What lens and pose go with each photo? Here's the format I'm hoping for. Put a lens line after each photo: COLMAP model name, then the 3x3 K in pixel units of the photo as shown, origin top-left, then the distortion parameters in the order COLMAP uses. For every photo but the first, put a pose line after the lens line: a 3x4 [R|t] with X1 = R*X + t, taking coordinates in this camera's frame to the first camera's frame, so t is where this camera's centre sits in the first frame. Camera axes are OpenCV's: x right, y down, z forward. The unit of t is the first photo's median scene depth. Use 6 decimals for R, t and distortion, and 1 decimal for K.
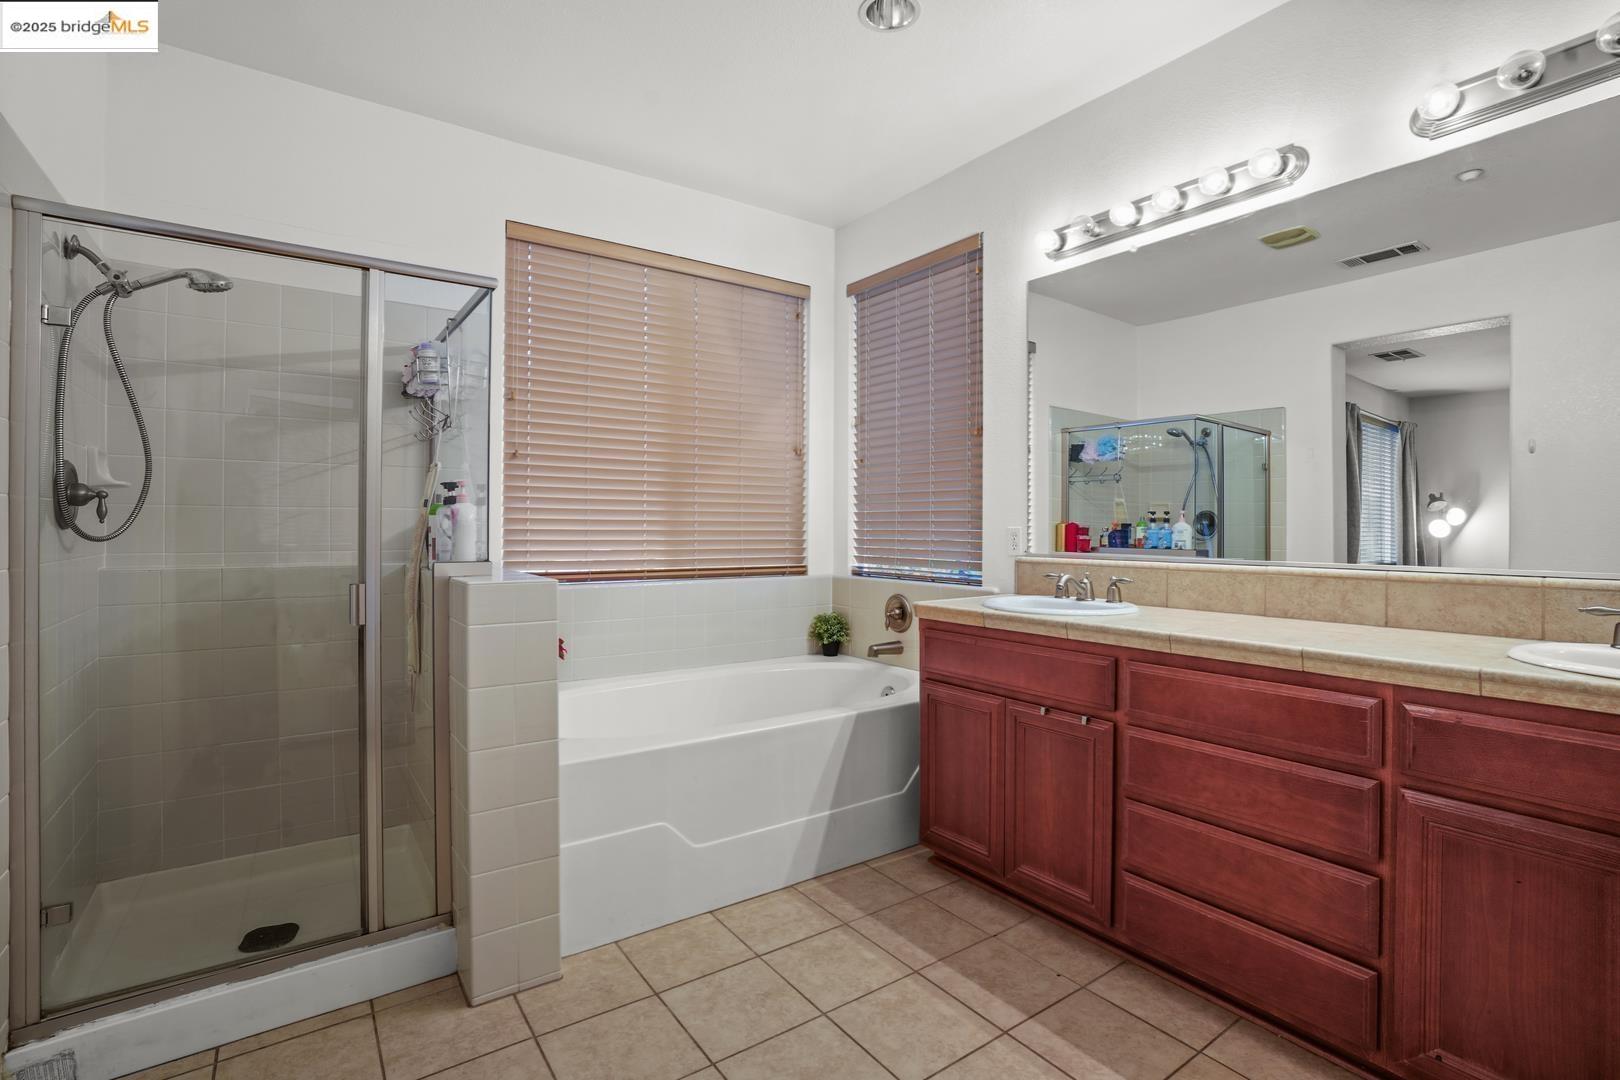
lens RADIAL K [[757.5, 0, 806.5], [0, 757.5, 531.1], [0, 0, 1]] dist [-0.059257, 0.020181]
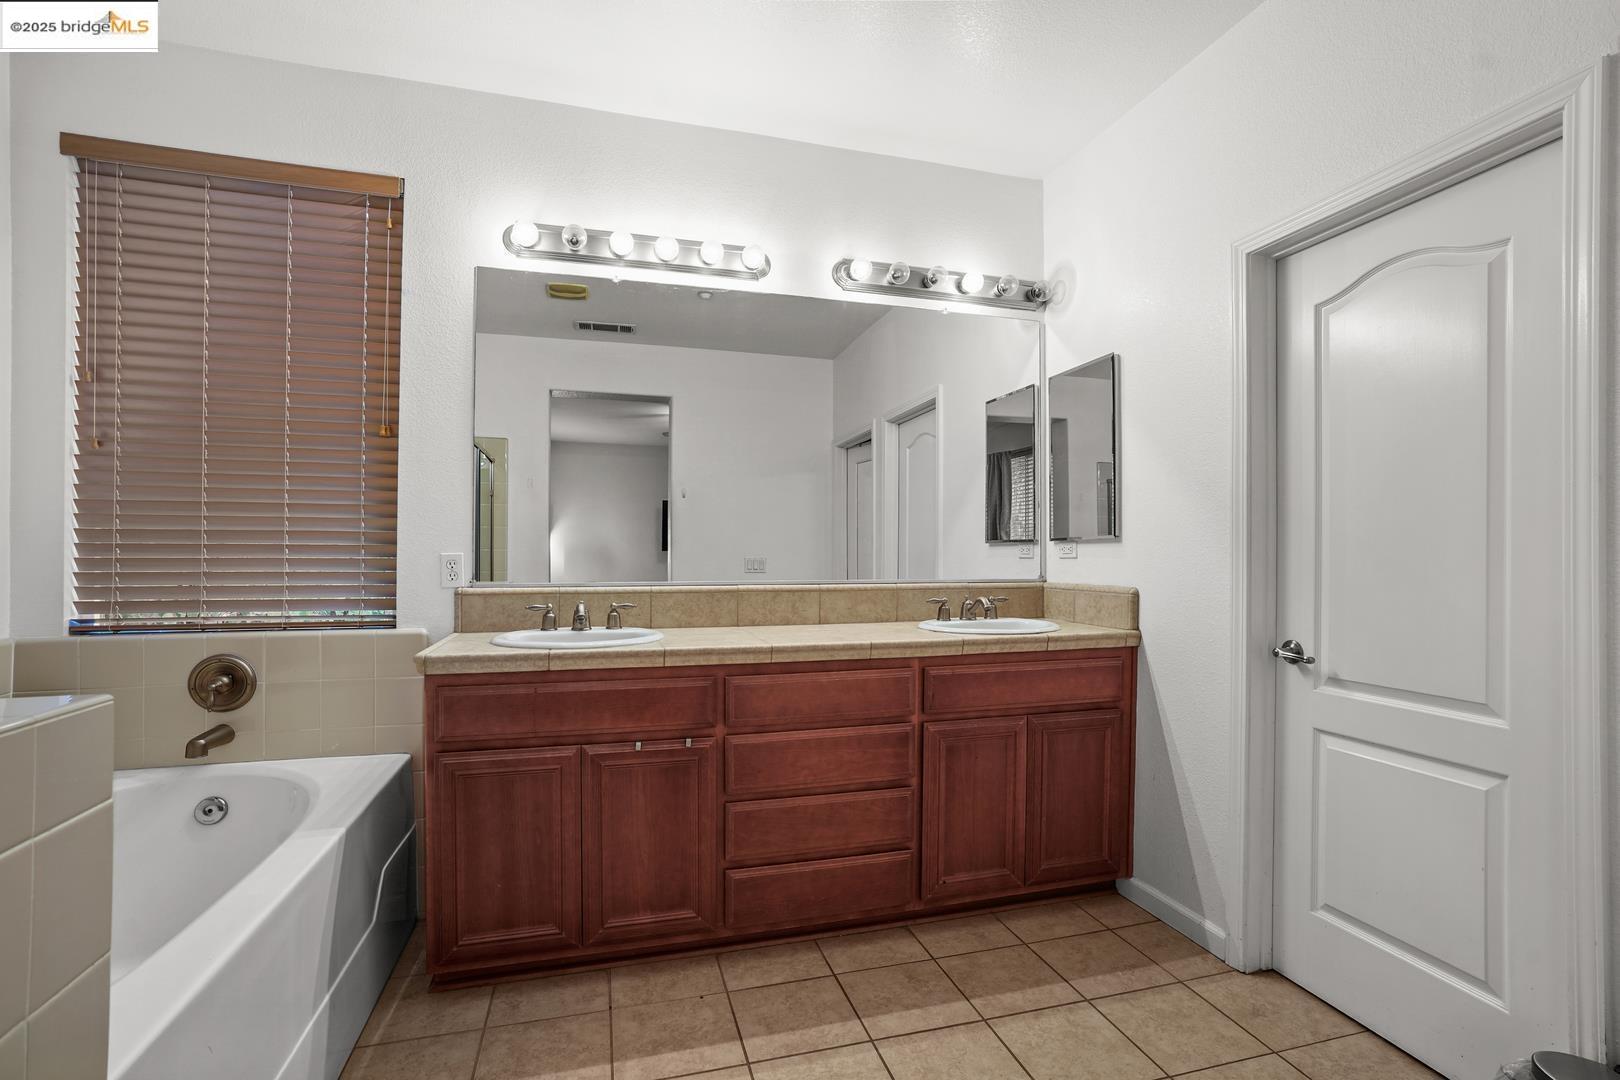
lens RADIAL K [[757.5, 0, 825.1], [0, 757.5, 555.7], [0, 0, 1]] dist [-0.059257, 0.020181]
pose [[0.312365, -0.007436, 0.949933, -0.527713], [0.002909, 0.999972, 0.006870, -0.009387], [-0.949958, 0.000618, 0.312378, 0.485912]]
